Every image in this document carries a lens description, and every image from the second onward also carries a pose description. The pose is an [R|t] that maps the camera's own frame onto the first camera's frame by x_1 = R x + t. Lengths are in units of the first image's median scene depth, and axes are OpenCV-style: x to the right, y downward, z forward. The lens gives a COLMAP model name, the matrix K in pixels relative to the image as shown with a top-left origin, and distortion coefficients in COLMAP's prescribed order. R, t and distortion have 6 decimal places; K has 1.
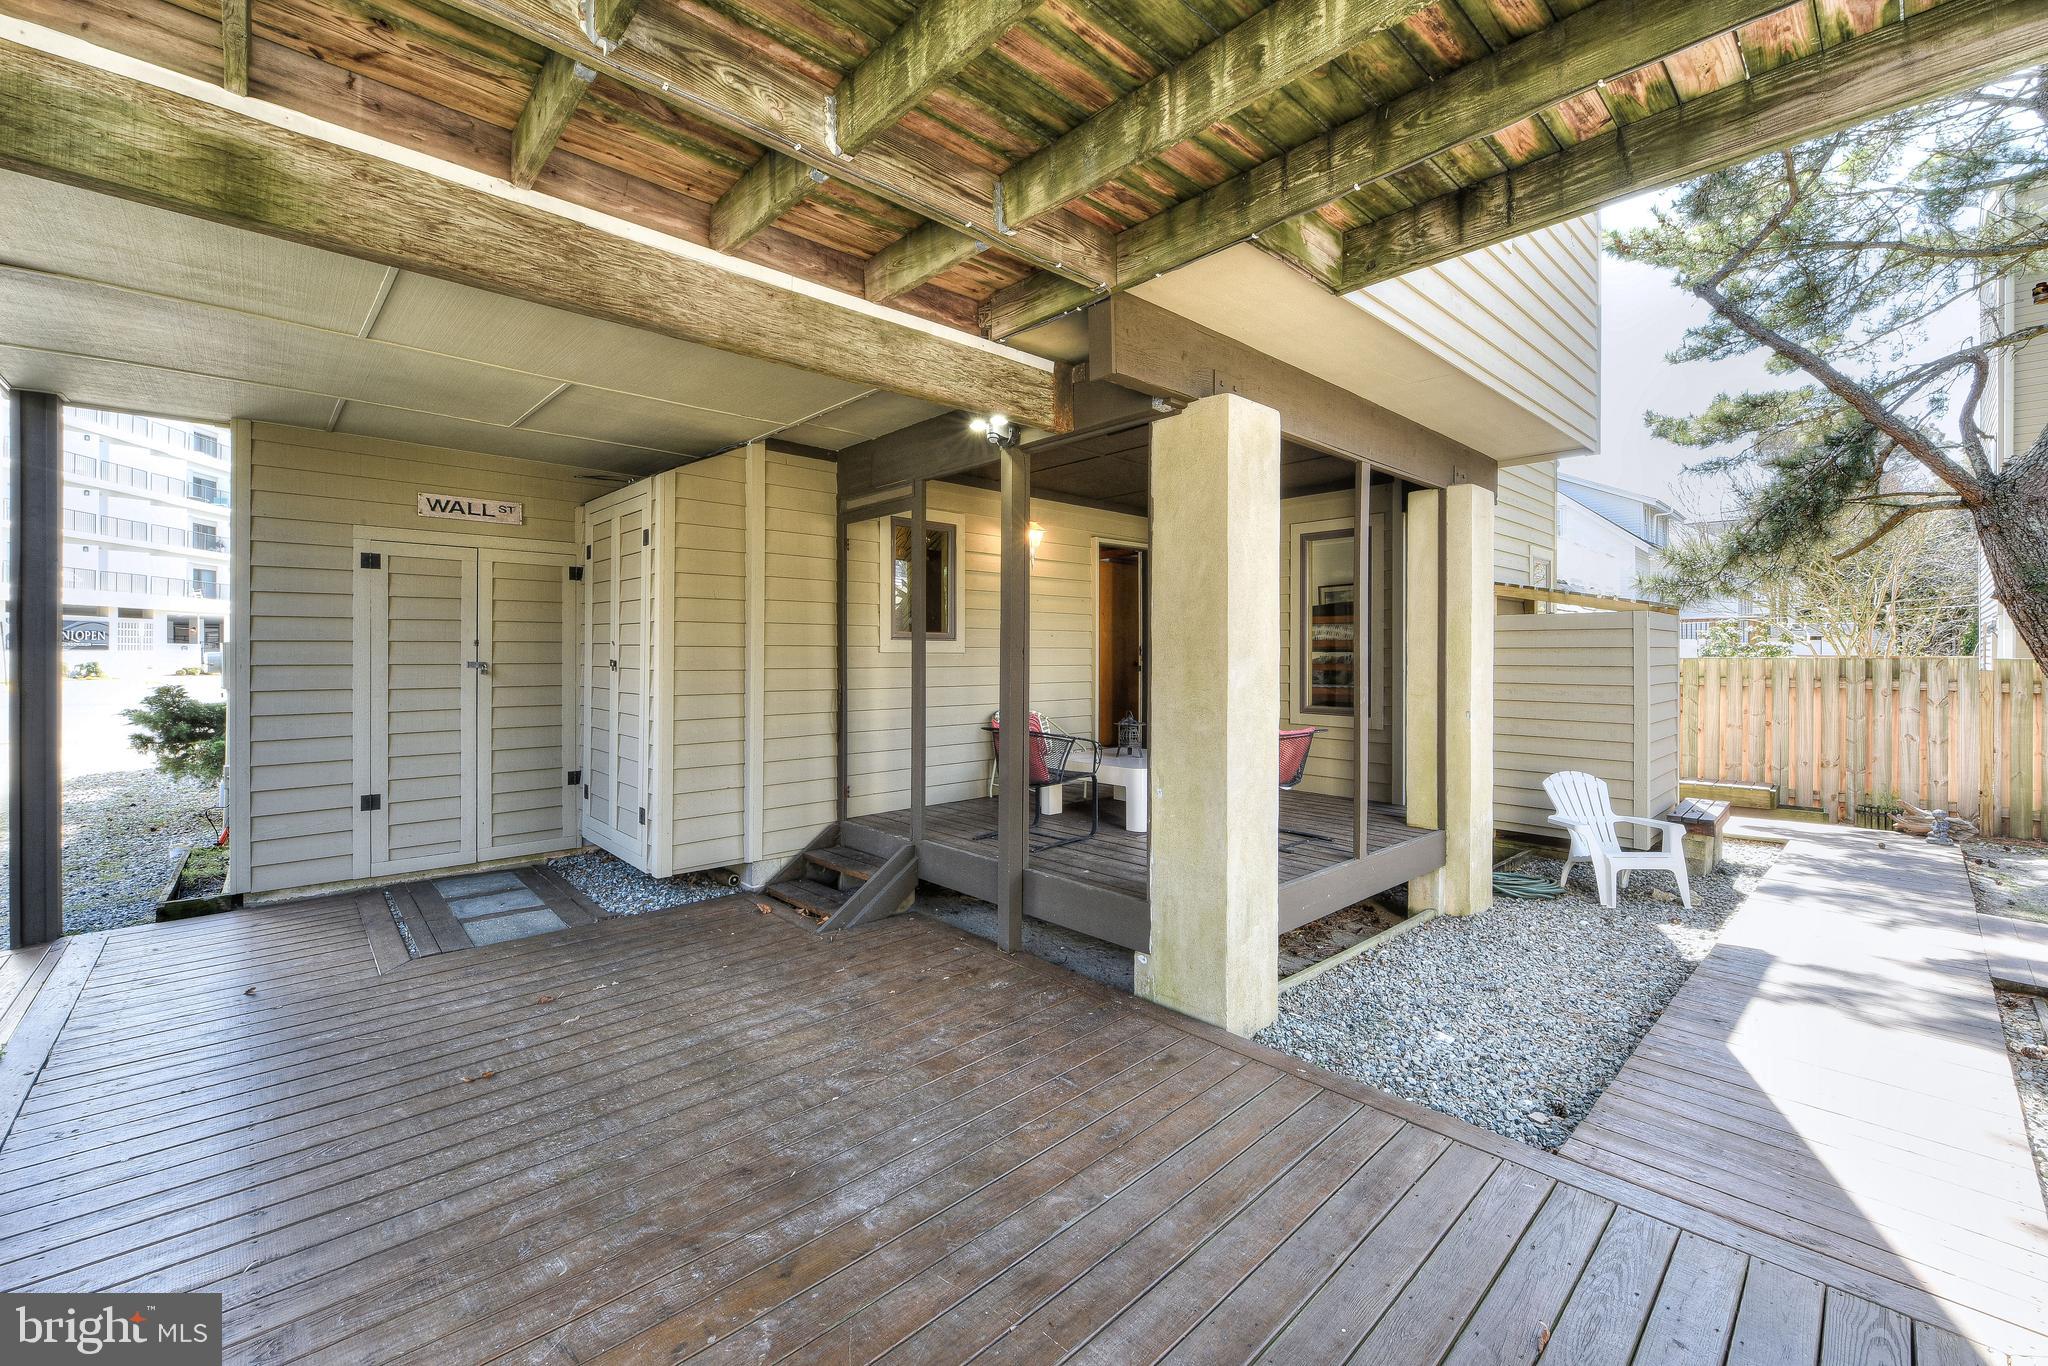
lens RADIAL K [[855.8, 0, 1019.8], [0, 855.8, 656.9], [0, 0, 1]] dist [-0.000190, -0.000028]
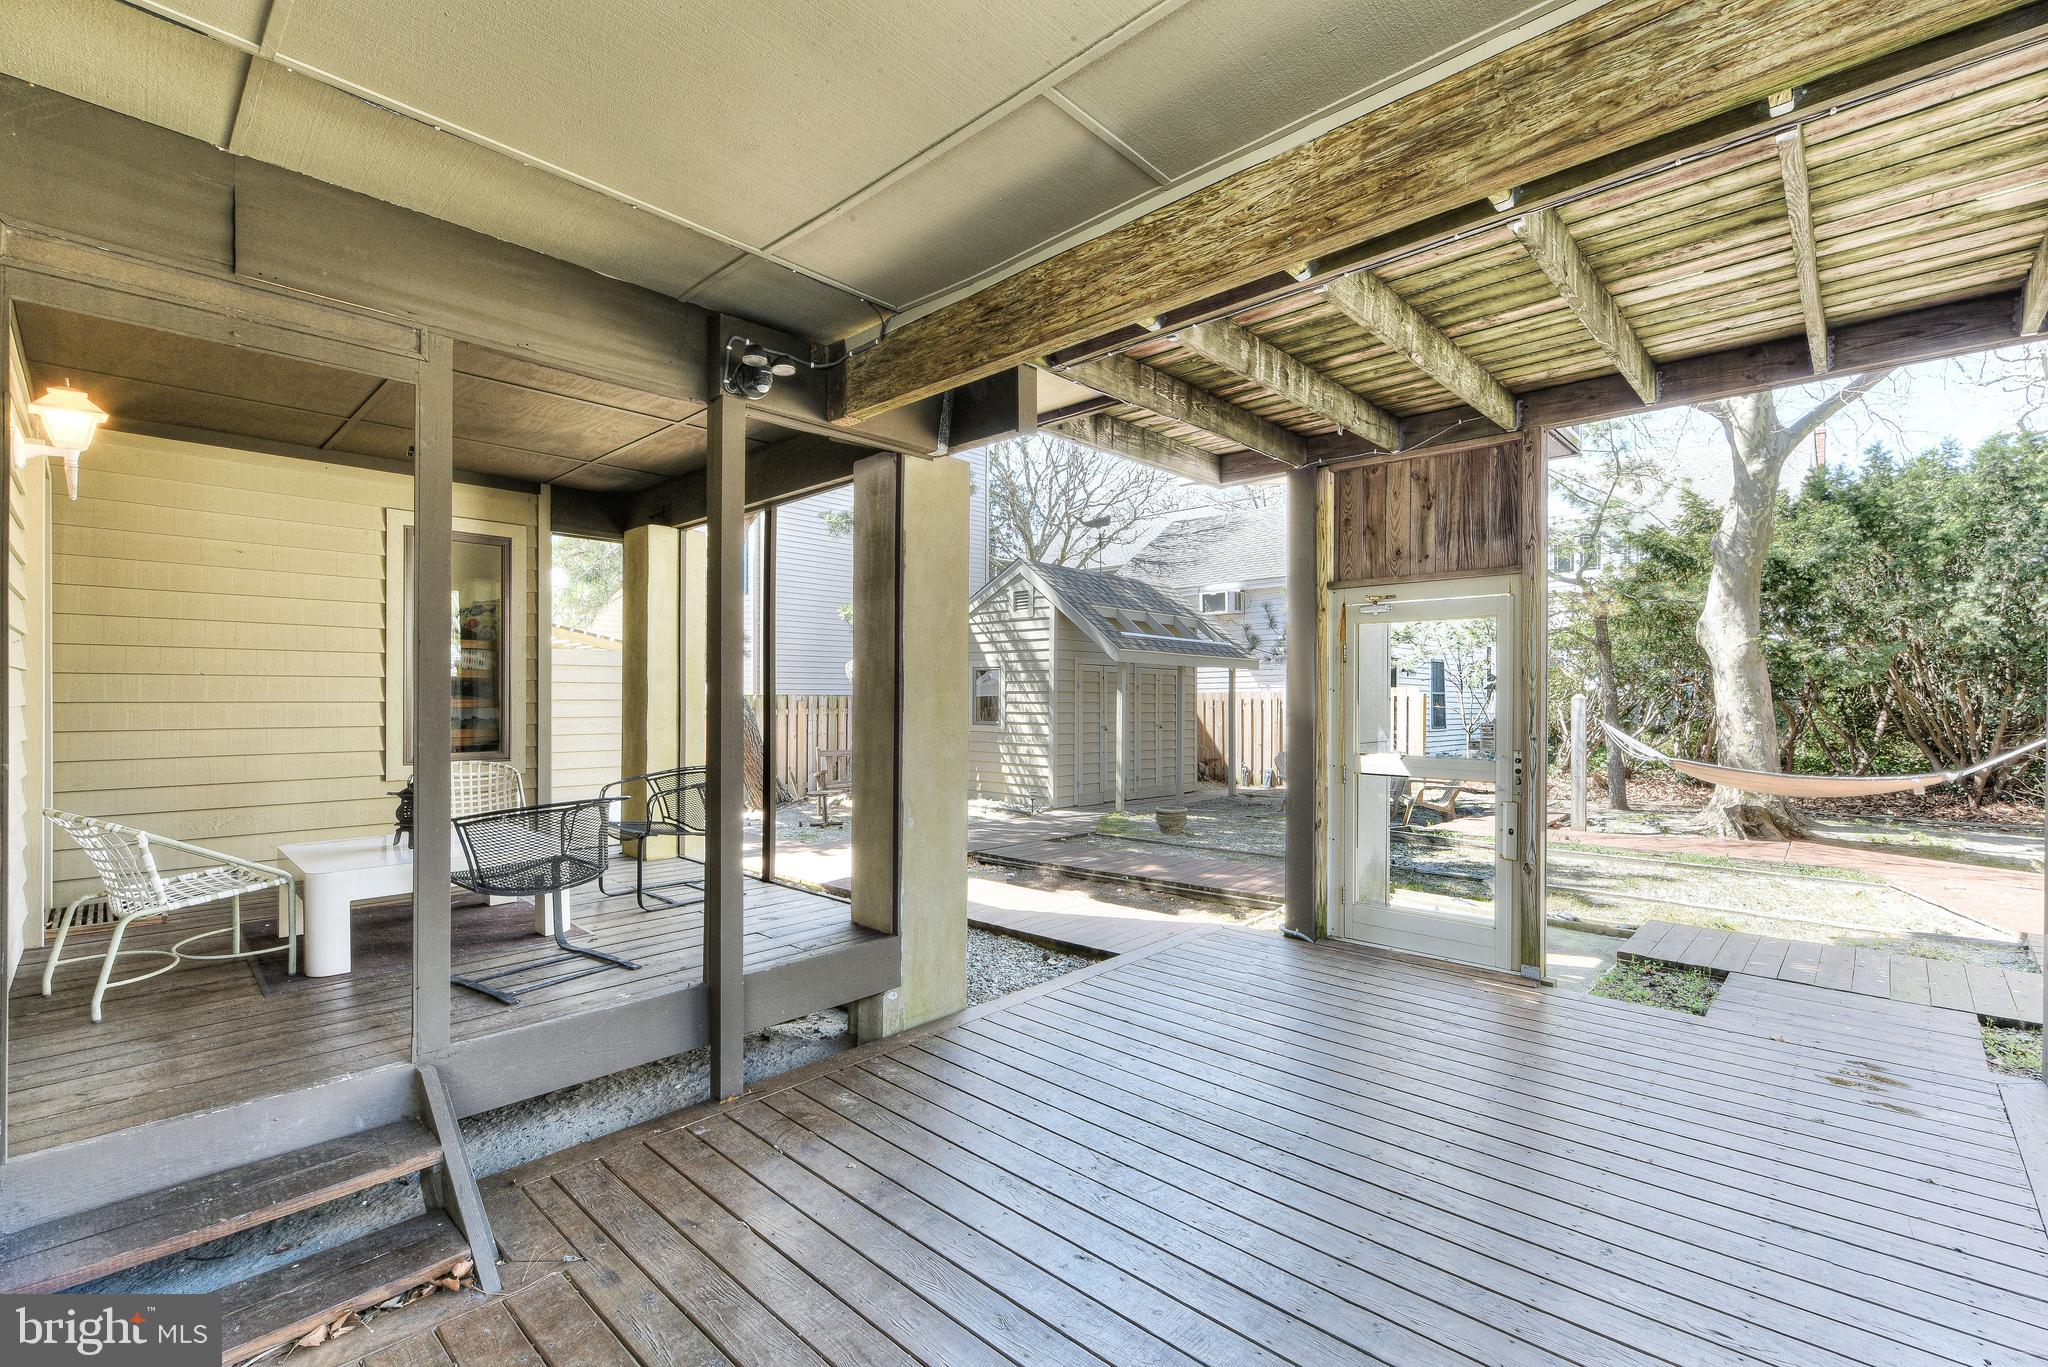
lens RADIAL K [[883.9, 0, 1024.0], [0, 883.9, 683.5], [0, 0, 1]] dist [0.000163, -0.000006]
pose [[-0.052826, 0.009816, 0.998556, -0.888012], [0.000370, 0.999952, -0.009810, 0.004030], [-0.998604, -0.000148, -0.052827, 0.906503]]
